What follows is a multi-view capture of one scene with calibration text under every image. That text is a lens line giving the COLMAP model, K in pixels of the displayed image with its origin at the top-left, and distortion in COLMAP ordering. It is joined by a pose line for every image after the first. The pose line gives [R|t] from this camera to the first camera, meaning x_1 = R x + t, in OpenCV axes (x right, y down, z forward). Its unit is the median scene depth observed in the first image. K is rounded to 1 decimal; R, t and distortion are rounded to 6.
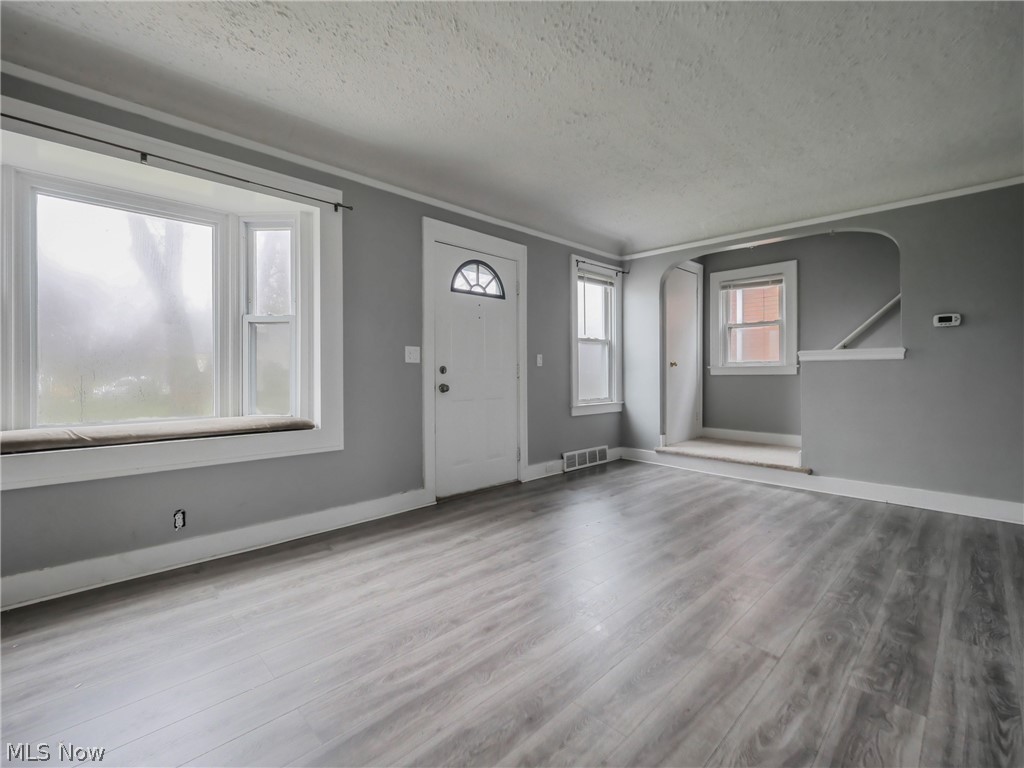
lens RADIAL K [[457.5, 0, 510.1], [0, 457.5, 367.6], [0, 0, 1]] dist [0.005219, 0.000678]
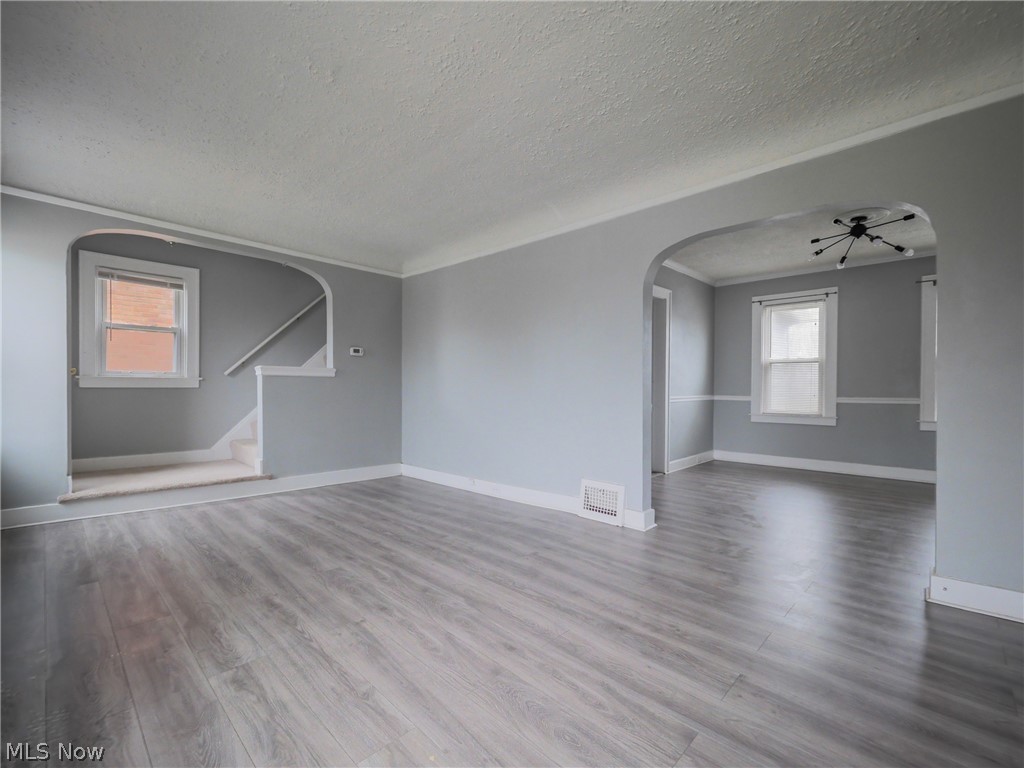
lens RADIAL K [[457.0, 0, 510.1], [0, 457.0, 393.7], [0, 0, 1]] dist [-0.004029, -0.000428]
pose [[-0.028206, -0.011023, 0.999541, -0.595619], [-0.020146, 0.999742, 0.010457, 0.007718], [-0.999399, -0.019842, -0.028420, 0.607467]]
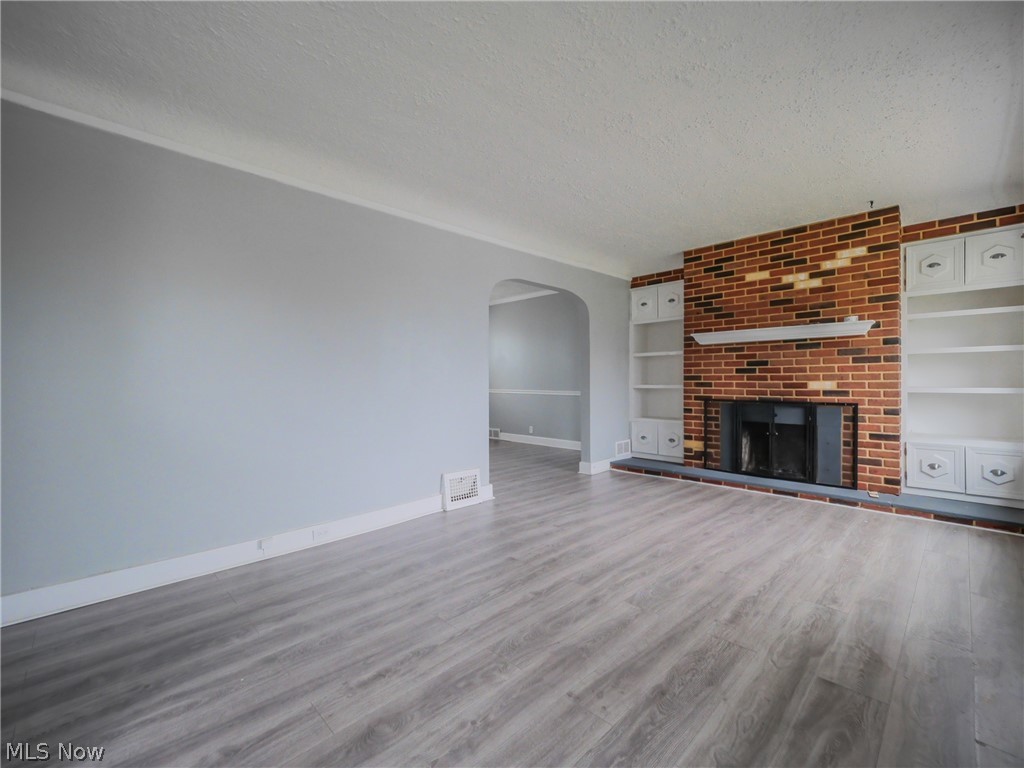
lens RADIAL K [[447.9, 0, 515.3], [0, 447.9, 376.7], [0, 0, 1]] dist [-0.002508, -0.001140]
pose [[-0.999879, 0.003699, -0.015118, 0.407814], [0.004097, 0.999642, -0.026424, 0.011680], [0.015015, -0.026483, -0.999537, 1.570739]]
